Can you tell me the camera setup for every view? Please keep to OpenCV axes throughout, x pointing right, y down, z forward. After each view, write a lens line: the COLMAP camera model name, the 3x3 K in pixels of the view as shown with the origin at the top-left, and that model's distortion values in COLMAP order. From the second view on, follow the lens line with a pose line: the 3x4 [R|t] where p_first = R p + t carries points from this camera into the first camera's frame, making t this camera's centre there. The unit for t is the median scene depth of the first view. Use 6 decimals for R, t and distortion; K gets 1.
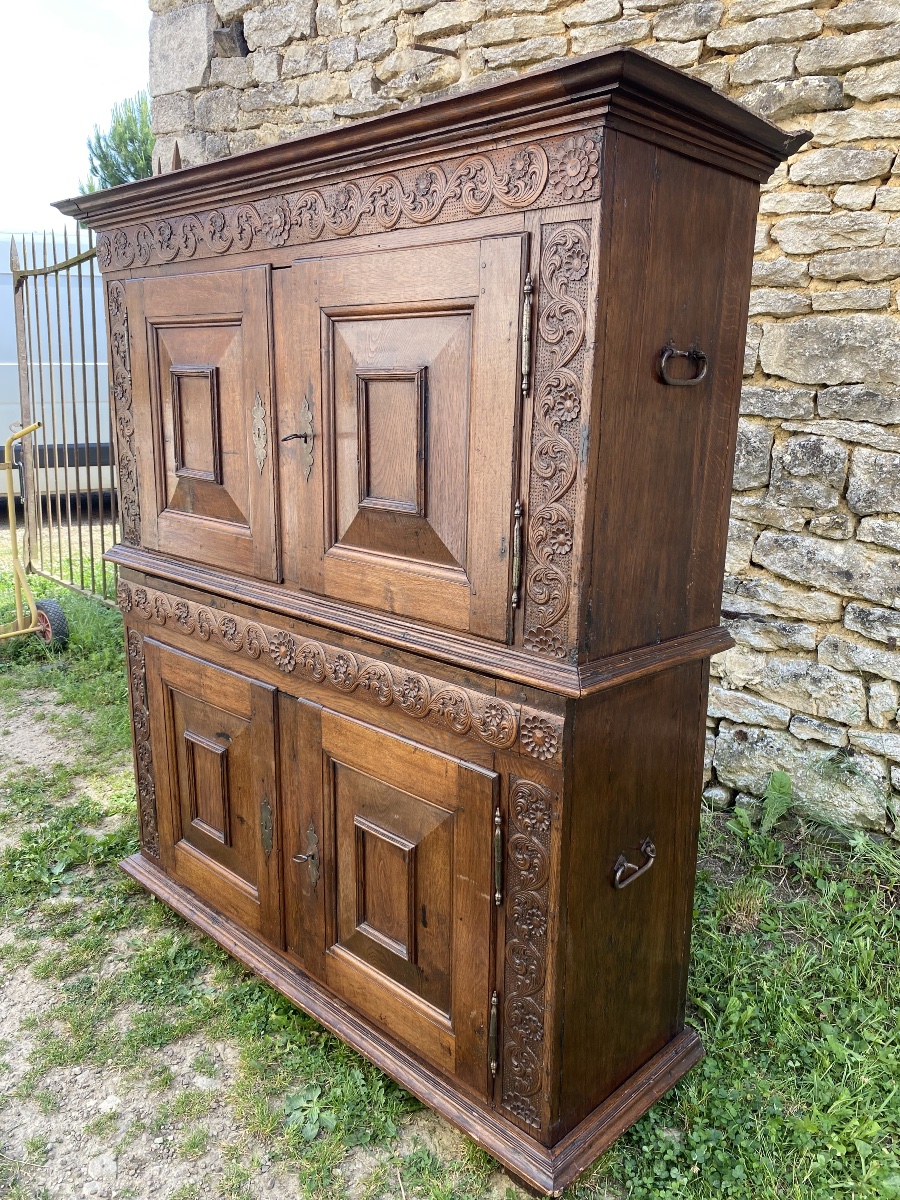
lens RADIAL K [[915.9, 0, 443.1], [0, 915.9, 585.9], [0, 0, 1]] dist [0.024852, -0.031000]
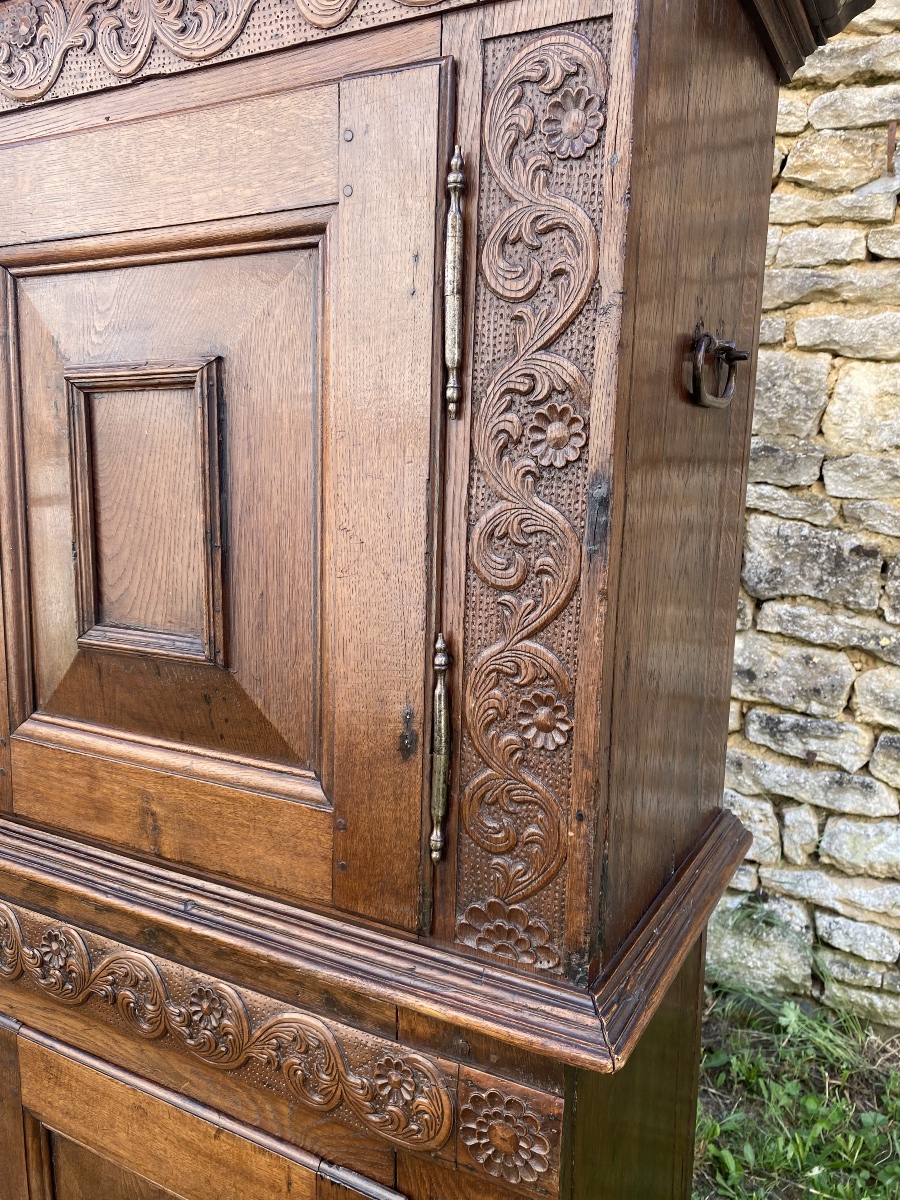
lens RADIAL K [[915.9, 0, 451.8], [0, 915.9, 600.3], [0, 0, 1]] dist [0.024852, -0.031000]
pose [[0.961563, -0.036767, 0.272111, -0.032528], [0.052759, 0.997269, -0.051684, -0.072020], [-0.269467, 0.064054, 0.960877, 0.448790]]
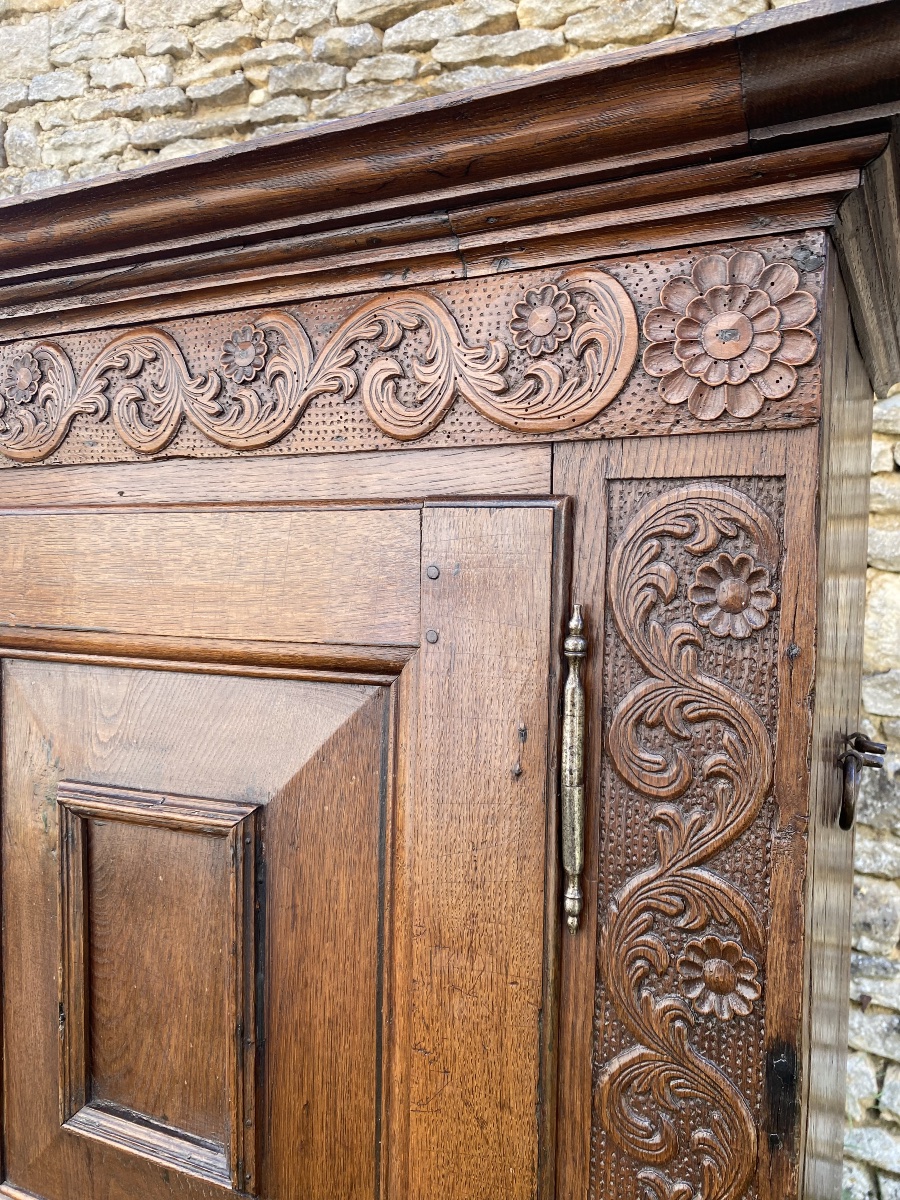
lens RADIAL K [[915.9, 0, 459.8], [0, 915.9, 603.9], [0, 0, 1]] dist [0.024852, -0.031000]
pose [[0.951302, -0.016772, 0.307804, -0.048034], [0.068388, 0.985119, -0.157680, -0.223205], [-0.300579, 0.171051, 0.938293, 0.525289]]
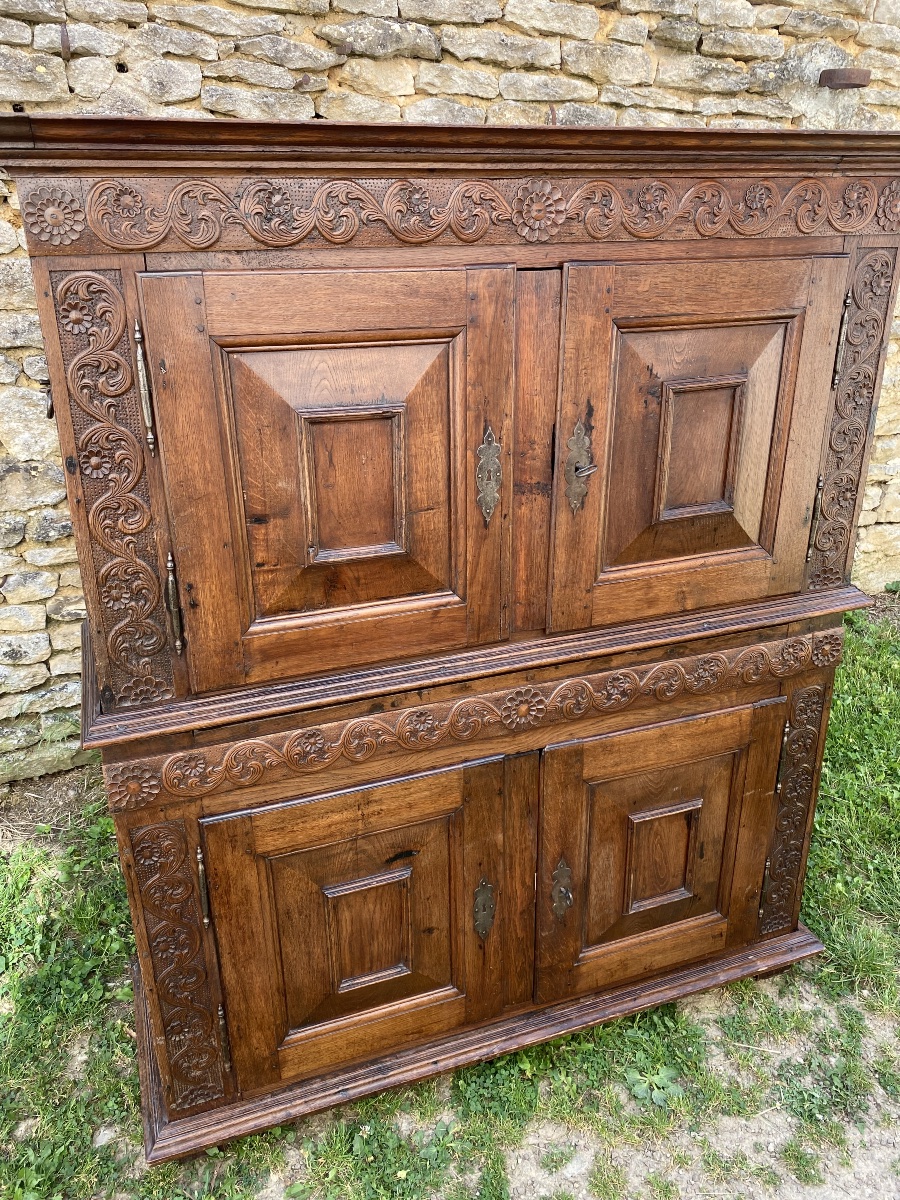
lens RADIAL K [[915.9, 0, 436.3], [0, 915.9, 583.3], [0, 0, 1]] dist [0.024852, -0.031000]
pose [[0.444416, -0.342835, 0.827622, -0.984612], [0.214836, 0.937698, 0.273071, -0.329123], [-0.869678, 0.056446, 0.490382, 0.701686]]
